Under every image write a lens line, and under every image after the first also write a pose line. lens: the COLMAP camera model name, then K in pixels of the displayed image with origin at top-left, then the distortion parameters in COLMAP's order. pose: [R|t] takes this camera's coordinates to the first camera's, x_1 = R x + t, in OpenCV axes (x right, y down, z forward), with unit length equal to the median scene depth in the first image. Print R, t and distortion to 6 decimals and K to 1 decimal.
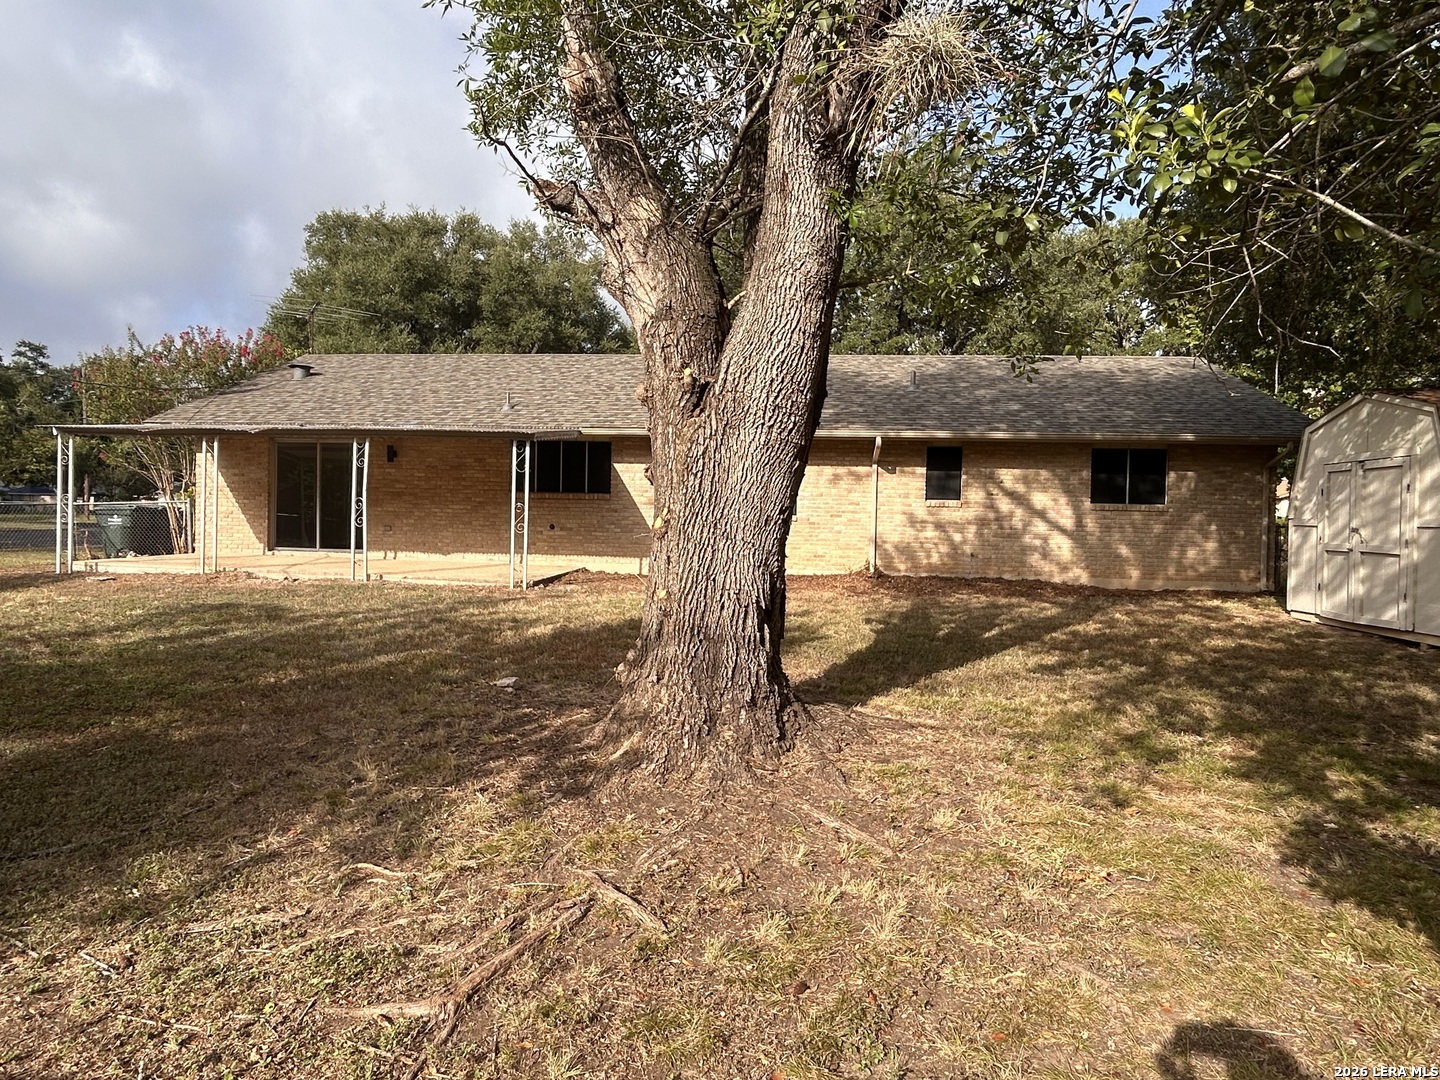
lens RADIAL K [[894.3, 0, 725.5], [0, 894.3, 540.5], [0, 0, 1]] dist [0.008507, 0.000519]
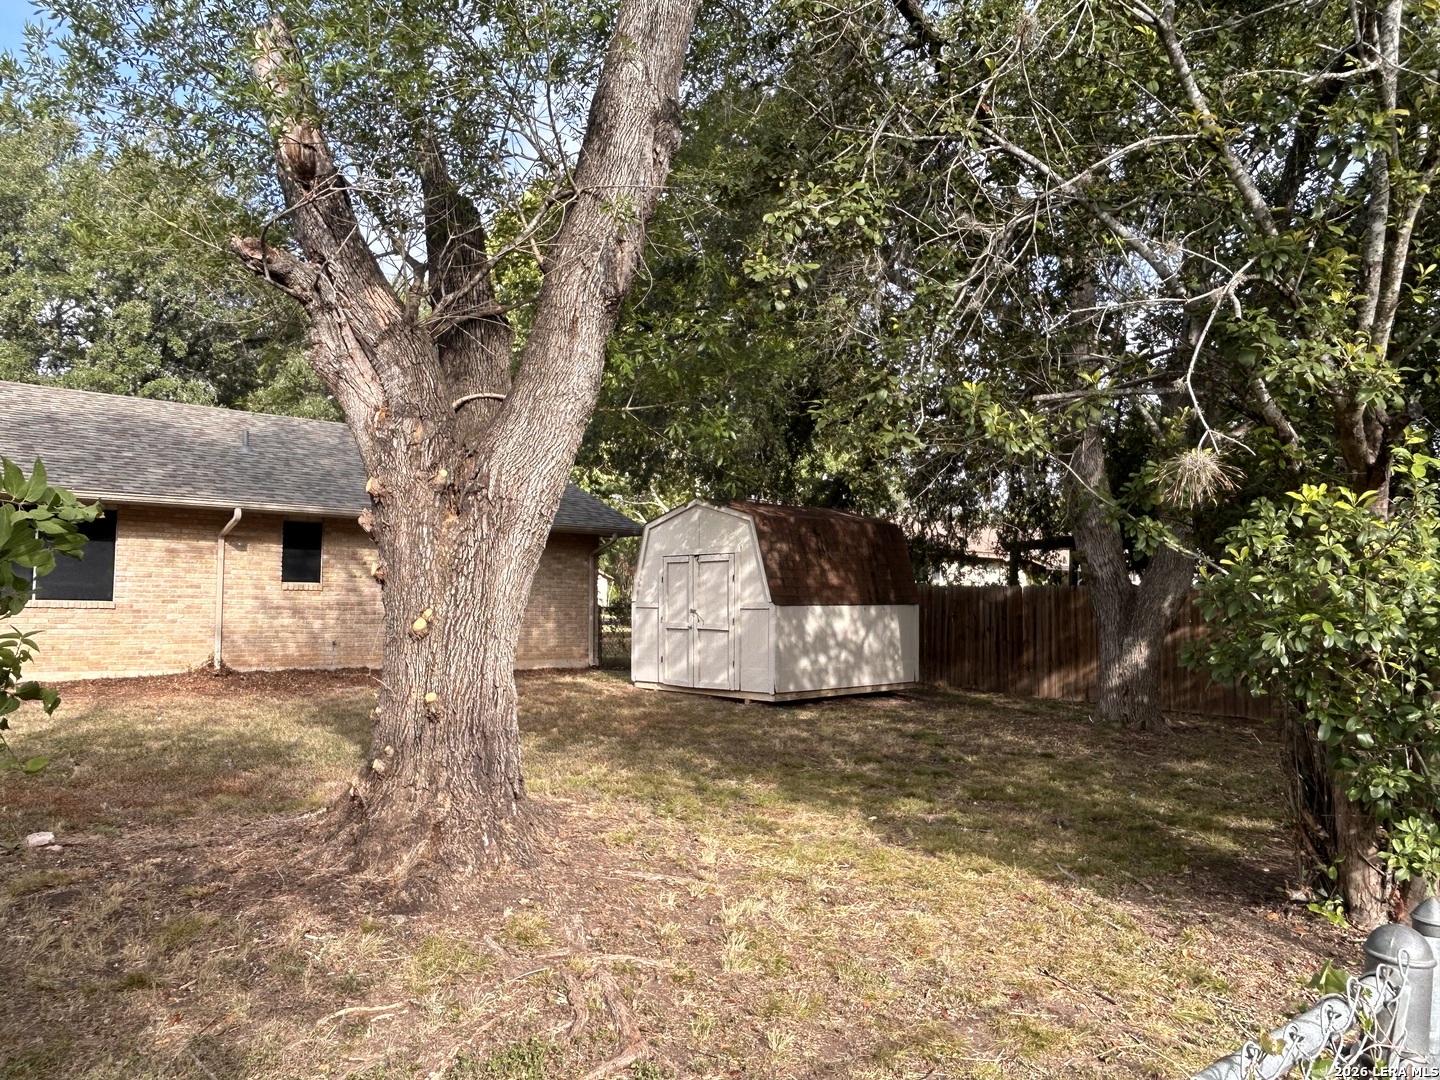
lens RADIAL K [[1045.7, 0, 713.2], [0, 1045.7, 539.9], [0, 0, 1]] dist [0.013278, -0.004706]
pose [[0.695970, 0.032987, 0.717313, -0.218673], [0.021784, 0.997515, -0.067009, -0.008992], [-0.717741, 0.062262, 0.693521, -0.010683]]
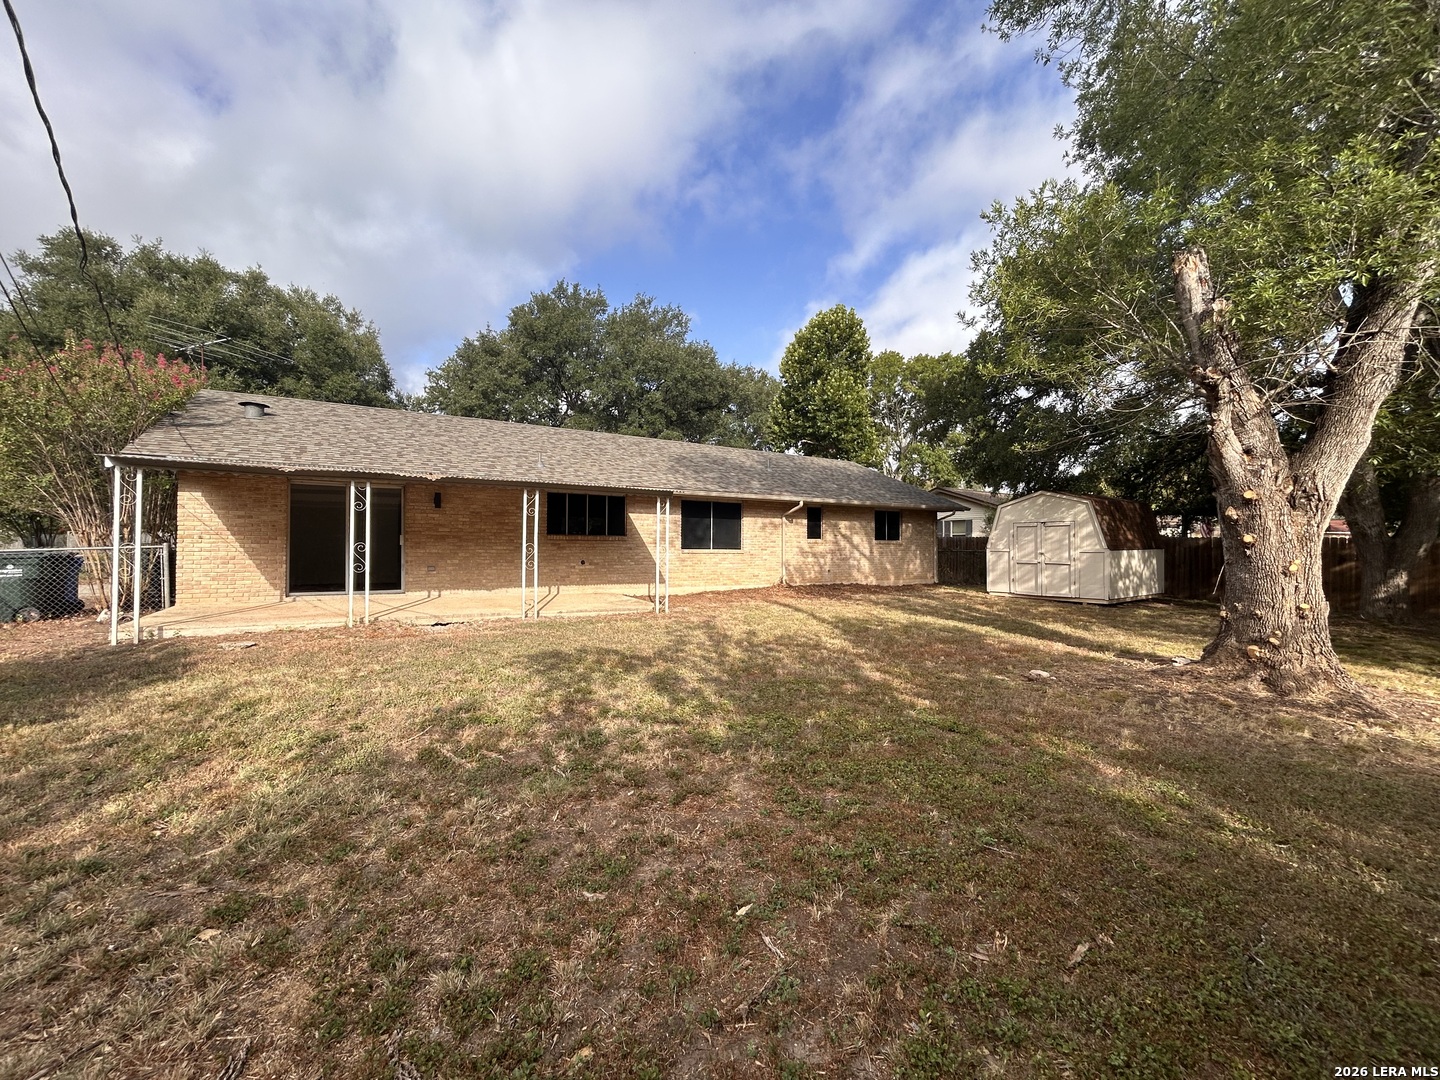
lens RADIAL K [[581.9, 0, 725.6], [0, 581.9, 536.2], [0, 0, 1]] dist [0.000488, 0.000424]
pose [[0.794253, -0.003920, 0.607574, -0.554820], [0.025897, 0.999289, -0.027407, -0.025926], [-0.607035, 0.037502, 0.793790, 0.242110]]
